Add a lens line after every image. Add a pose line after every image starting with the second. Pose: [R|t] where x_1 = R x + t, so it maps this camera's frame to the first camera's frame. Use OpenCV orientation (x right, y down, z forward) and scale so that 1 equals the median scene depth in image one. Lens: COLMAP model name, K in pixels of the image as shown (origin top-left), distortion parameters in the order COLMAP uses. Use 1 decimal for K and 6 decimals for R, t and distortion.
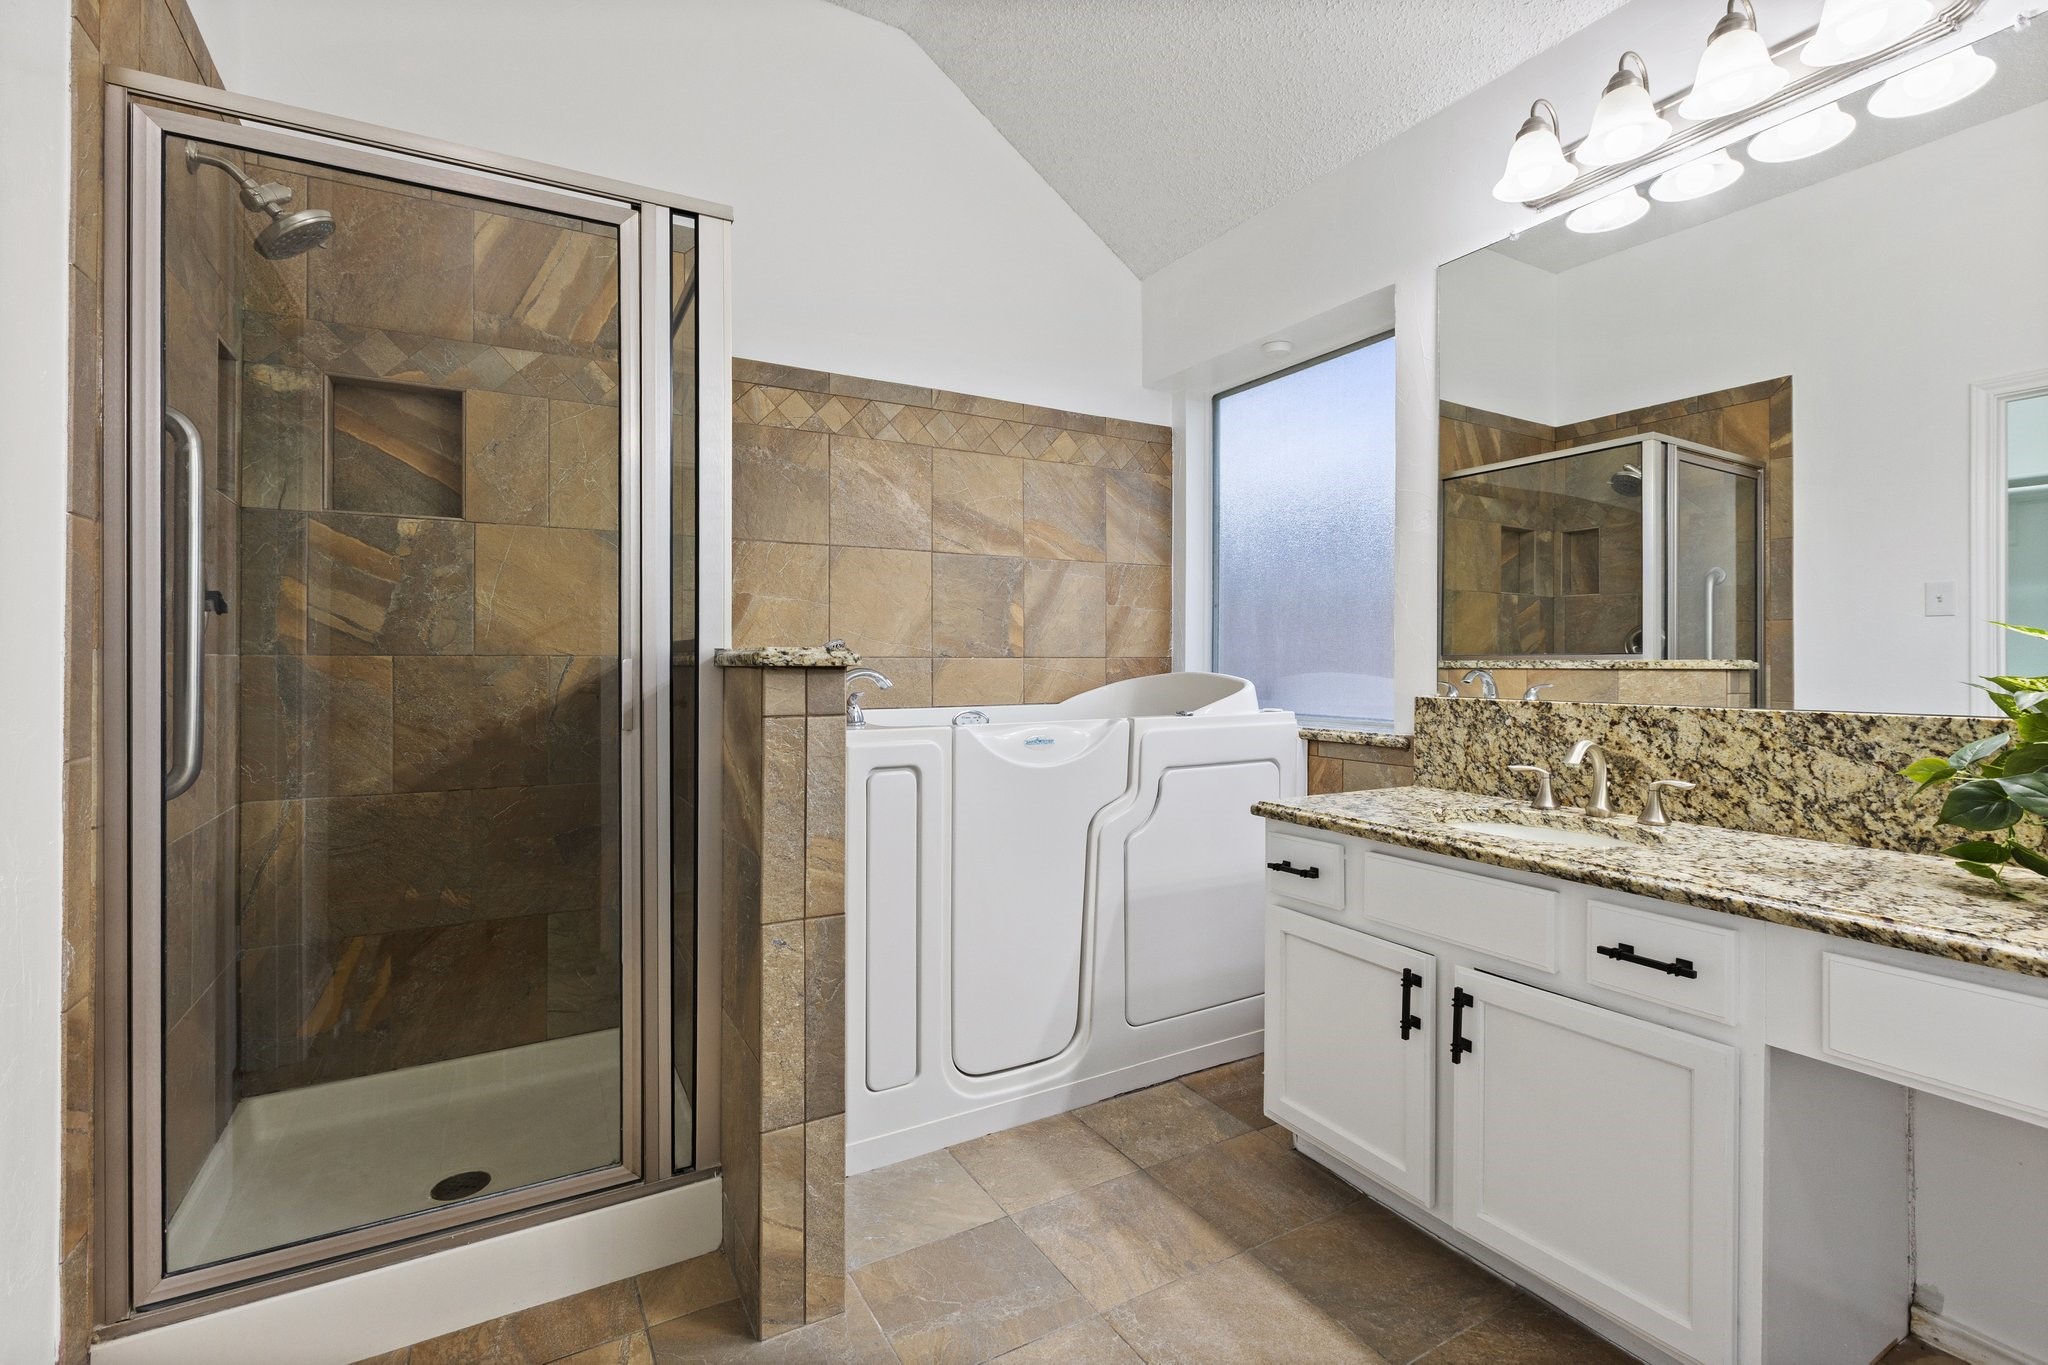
lens RADIAL K [[928.7, 0, 1017.7], [0, 928.7, 664.2], [0, 0, 1]] dist [-0.000756, 0.000633]
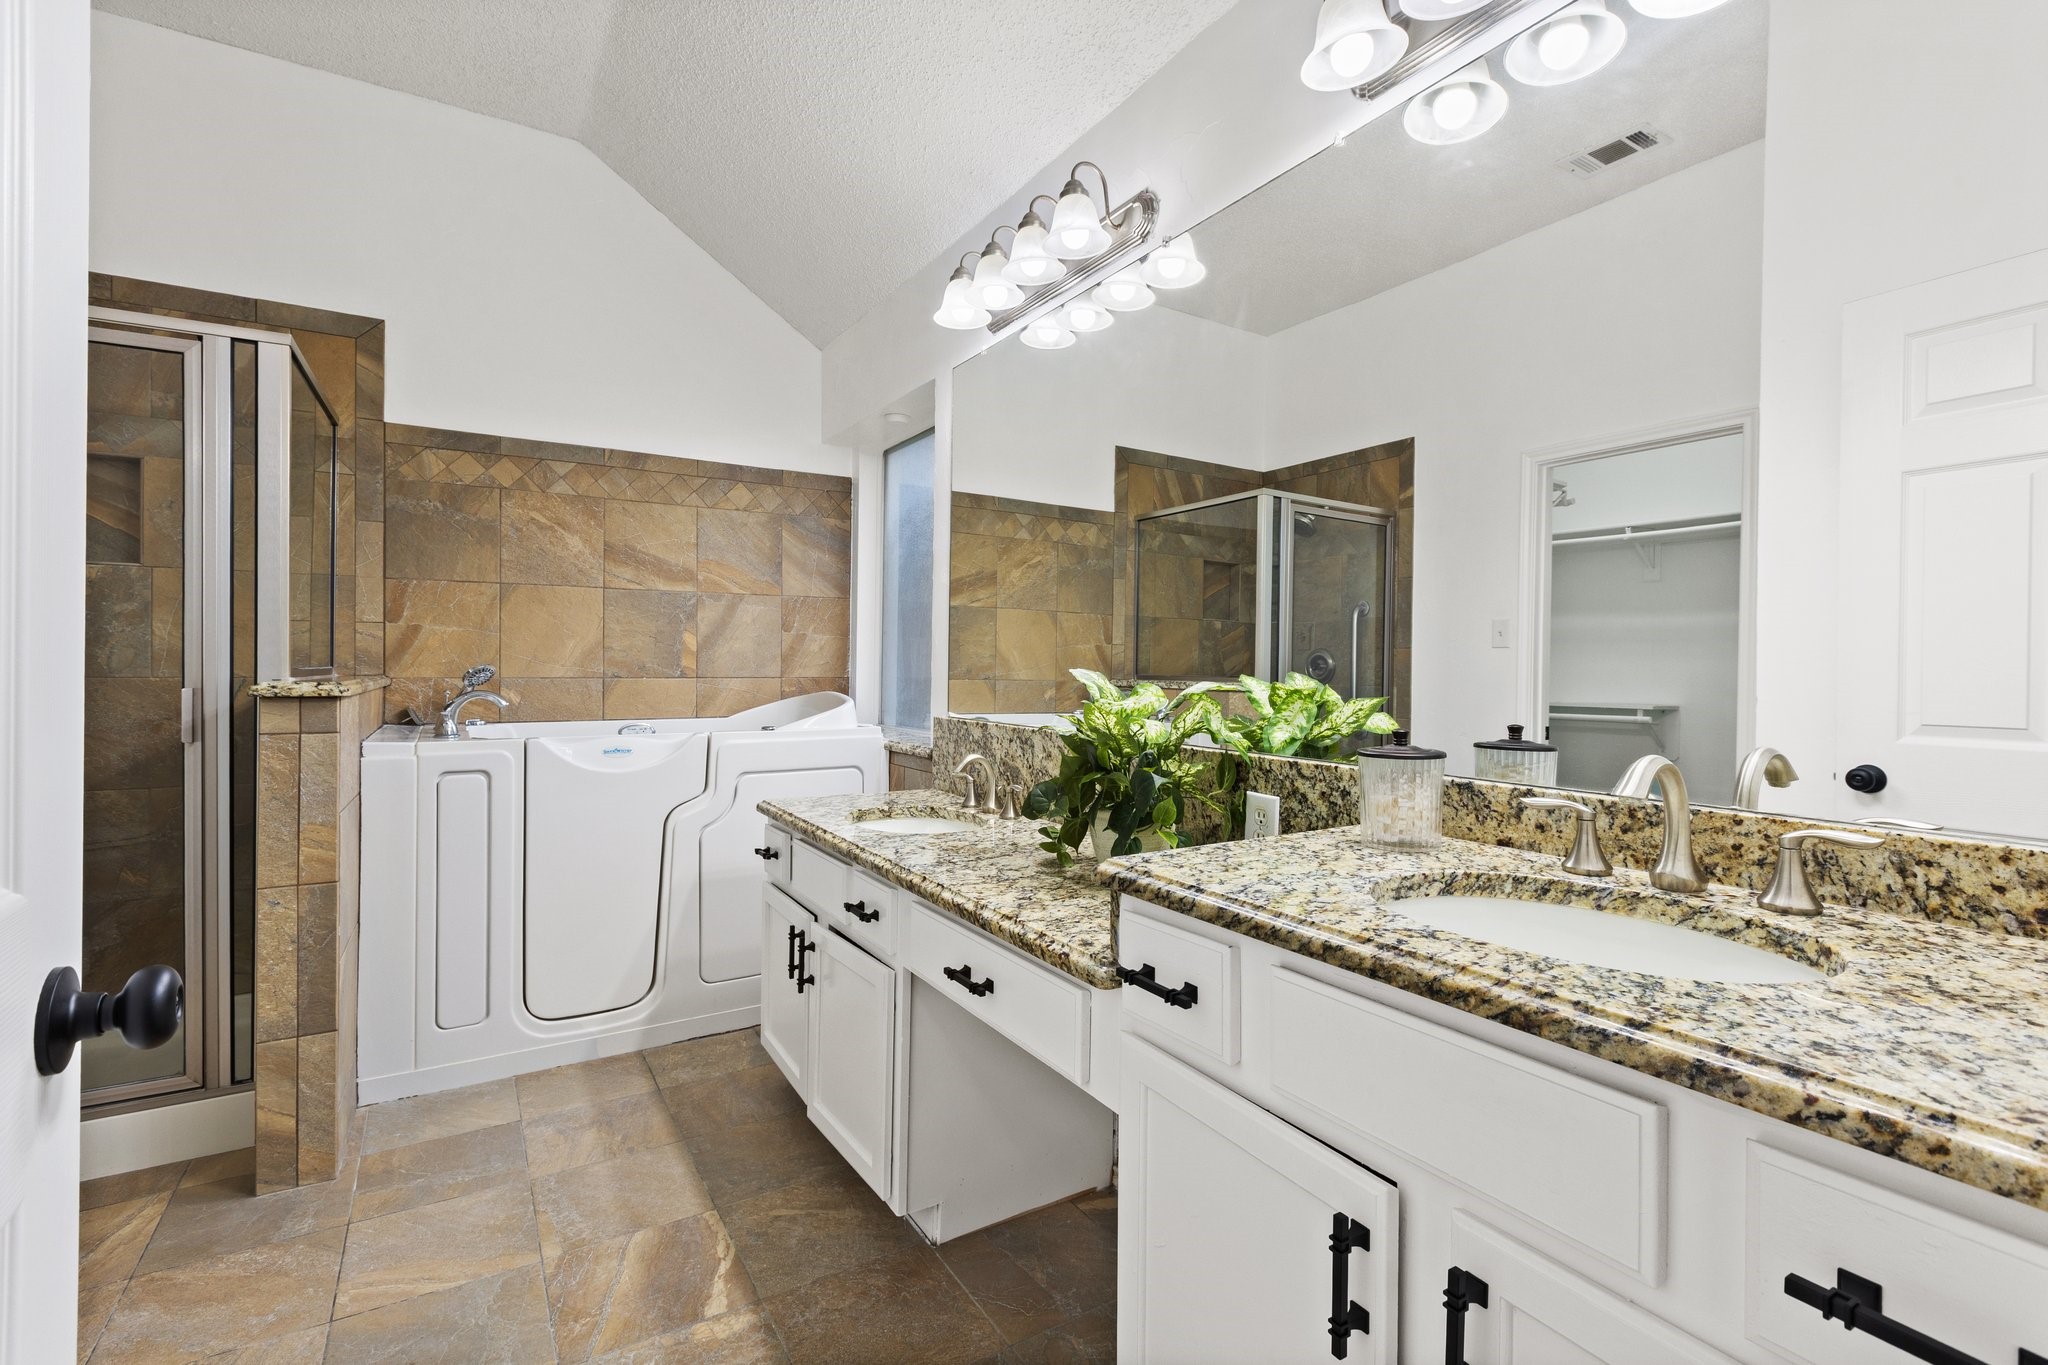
lens RADIAL K [[928.7, 0, 1018.3], [0, 928.7, 676.6], [0, 0, 1]] dist [-0.000756, 0.000633]
pose [[0.999504, 0.008126, 0.030421, 0.419067], [-0.008430, 0.999916, 0.009860, -0.026496], [-0.030339, -0.010111, 0.999489, -0.200058]]
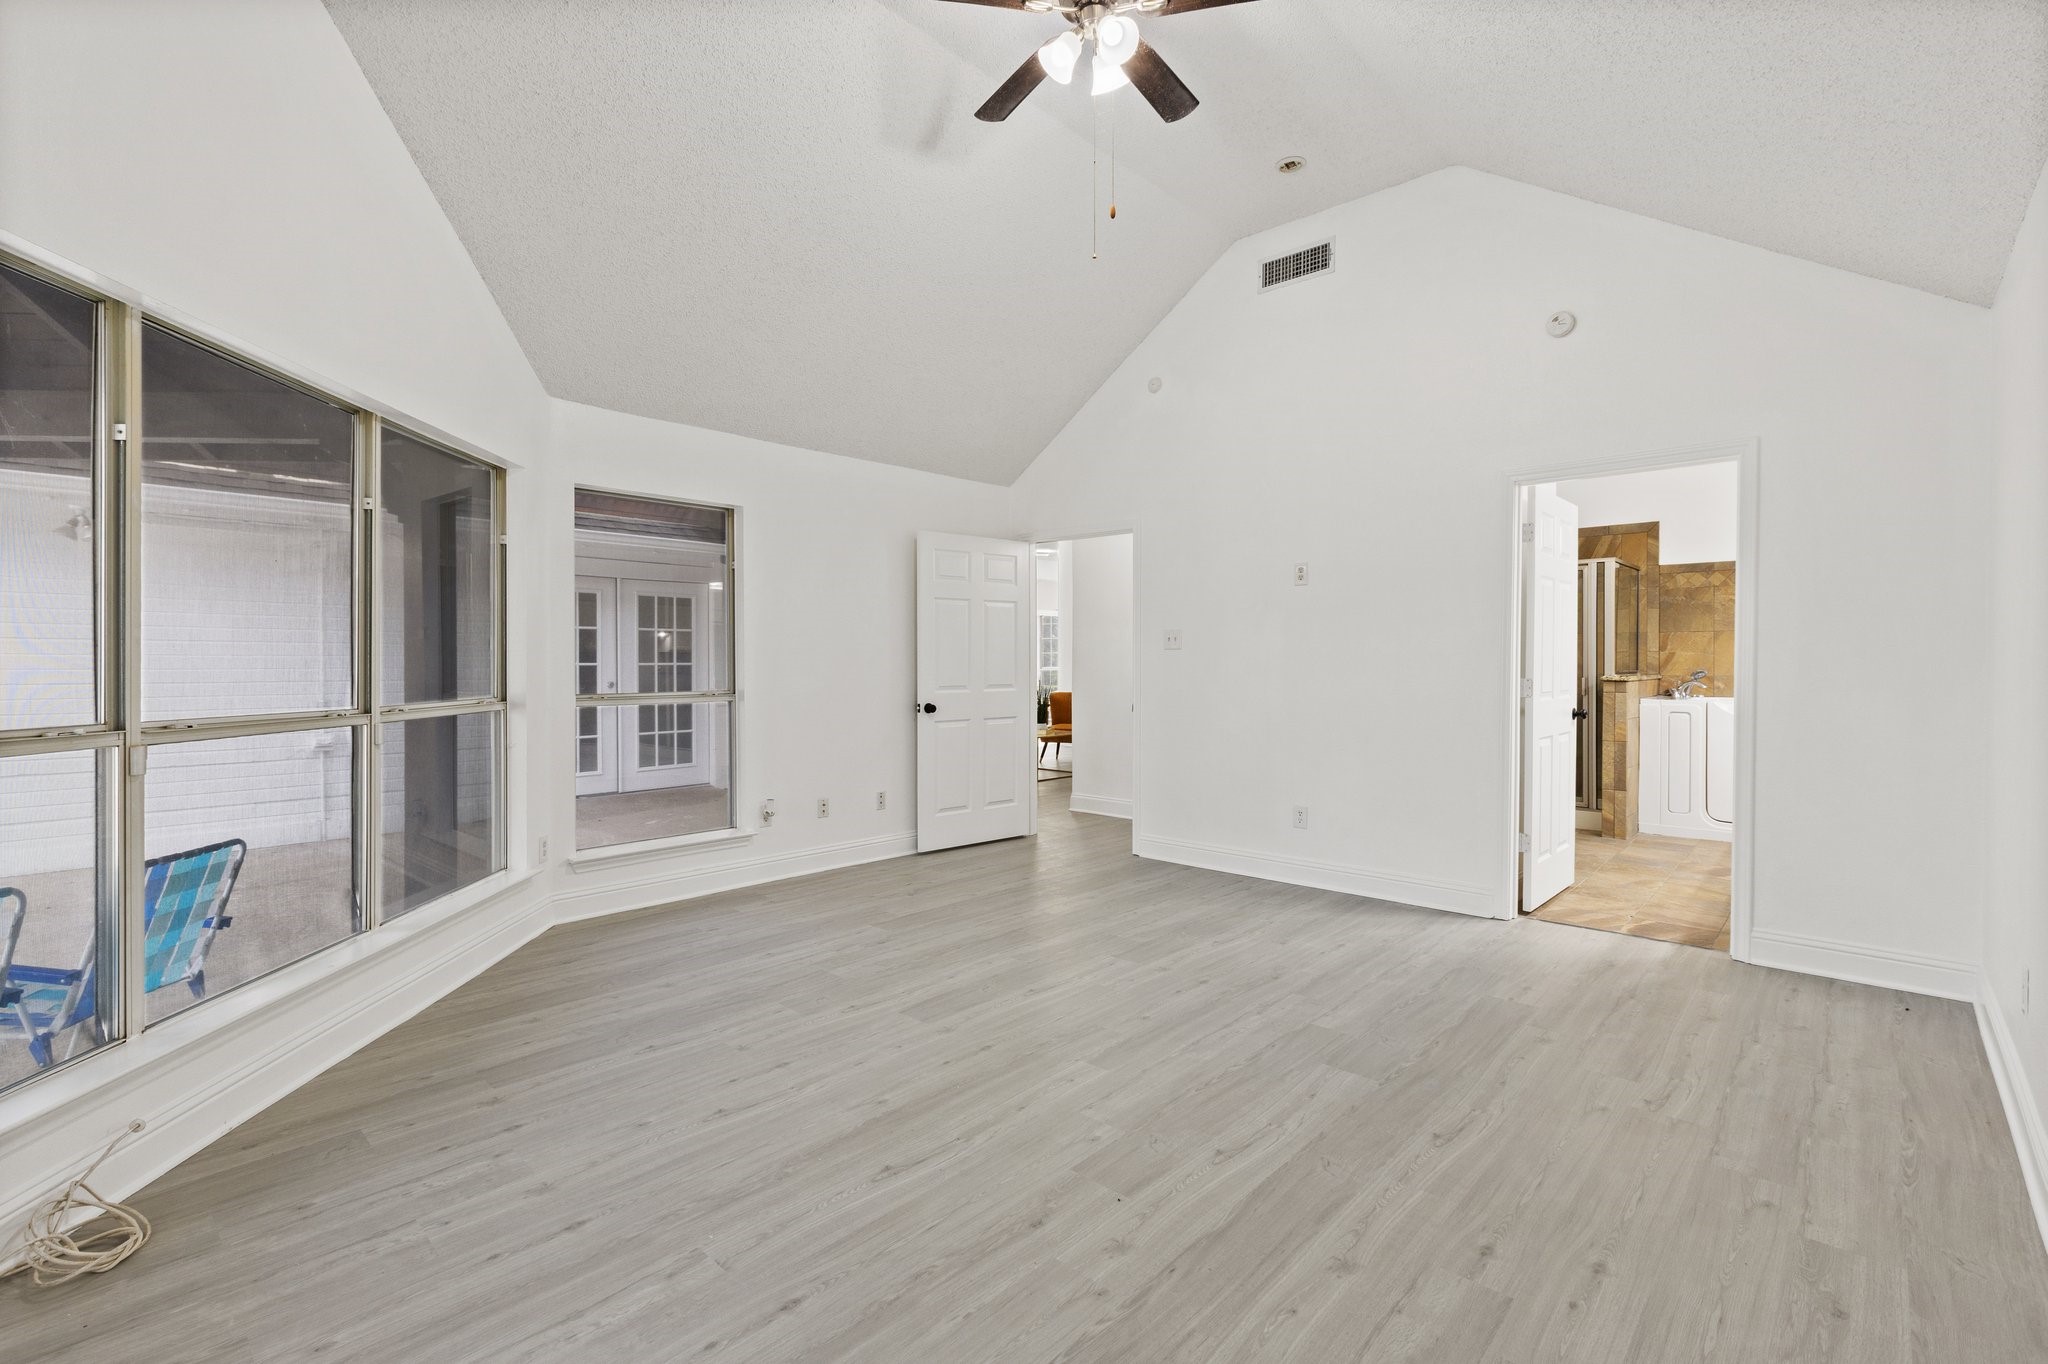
lens RADIAL K [[928.7, 0, 1019.0], [0, 928.7, 662.8], [0, 0, 1]] dist [-0.000756, 0.000633]
pose [[0.311528, 0.000831, -0.950237, 1.586740], [-0.000533, 1.000000, 0.000700, -0.043323], [0.950237, 0.000288, 0.311528, -1.553971]]
